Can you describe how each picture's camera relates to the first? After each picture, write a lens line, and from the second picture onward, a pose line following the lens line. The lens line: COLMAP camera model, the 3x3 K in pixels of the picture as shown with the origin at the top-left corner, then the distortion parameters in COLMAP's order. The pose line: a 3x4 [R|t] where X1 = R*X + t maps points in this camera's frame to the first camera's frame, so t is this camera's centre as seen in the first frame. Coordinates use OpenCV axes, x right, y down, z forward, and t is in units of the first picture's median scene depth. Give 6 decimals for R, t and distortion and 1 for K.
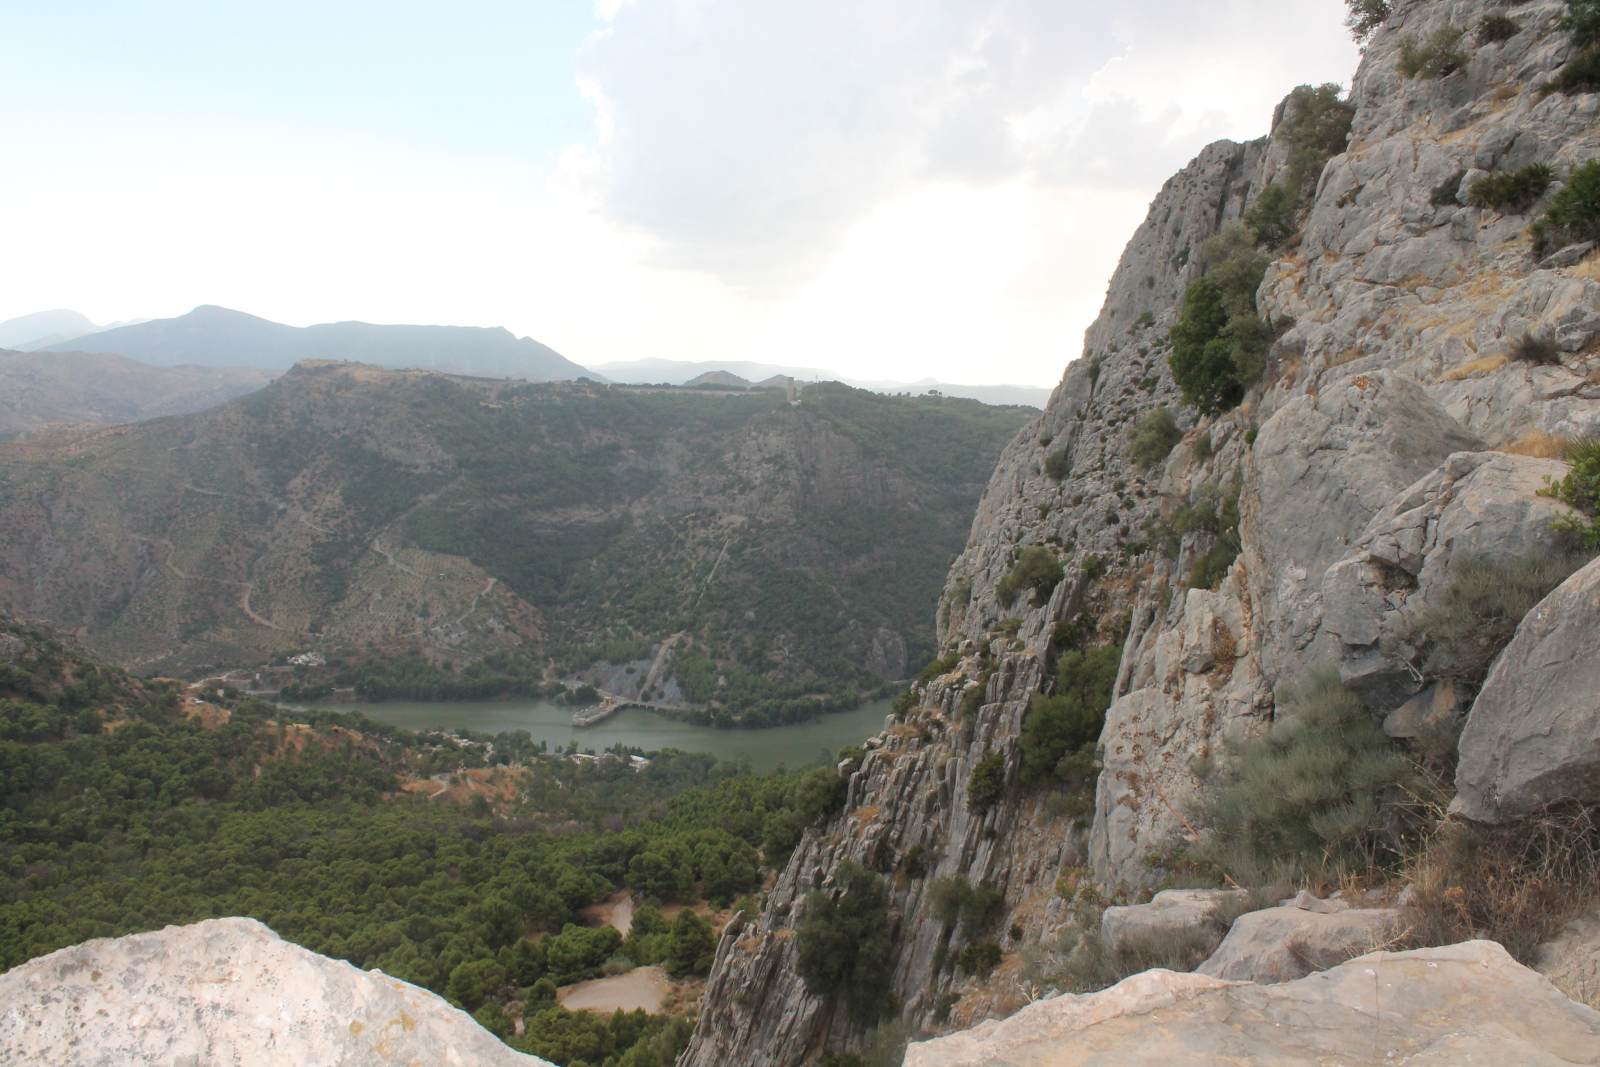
lens RADIAL K [[1348.9, 0, 800.0], [0, 1348.9, 533.5], [0, 0, 1]] dist [-0.168273, 0.151610]
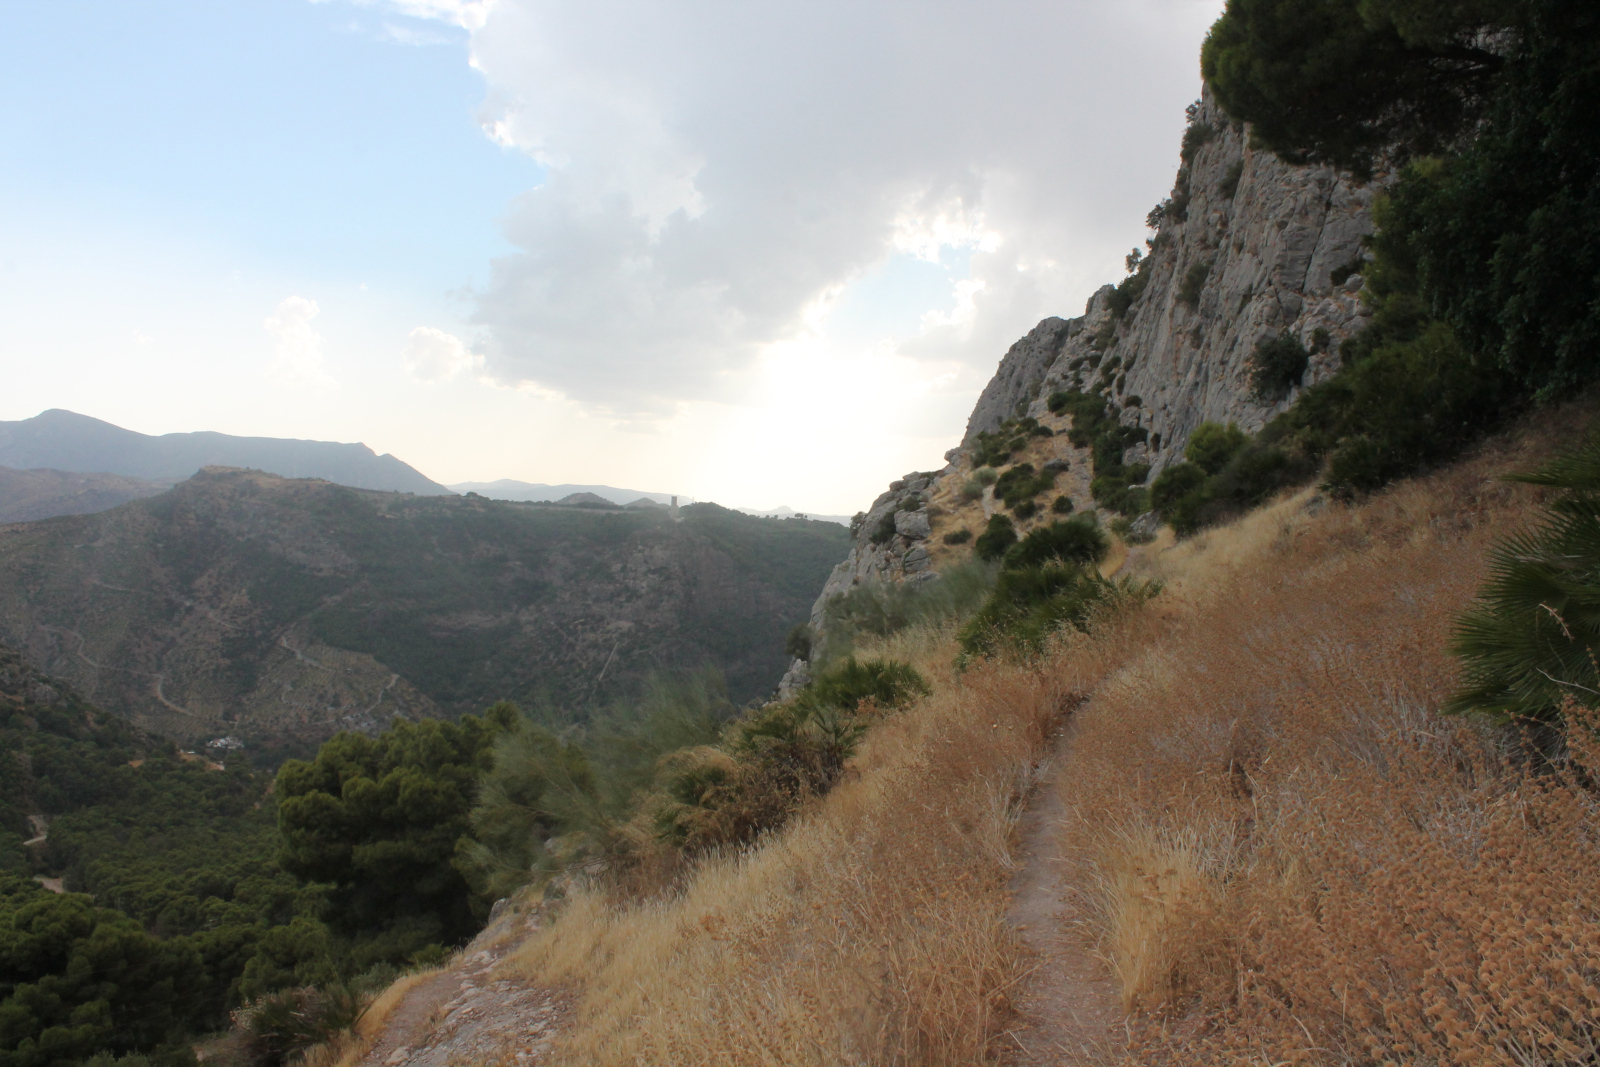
lens RADIAL K [[1354.8, 0, 803.6], [0, 1354.8, 527.2], [0, 0, 1]] dist [-0.178337, 0.157907]
pose [[0.993479, 0.024253, 0.111407, -0.025252], [-0.013075, 0.994902, -0.099997, 0.017582], [-0.113265, 0.097889, 0.988731, -0.097030]]
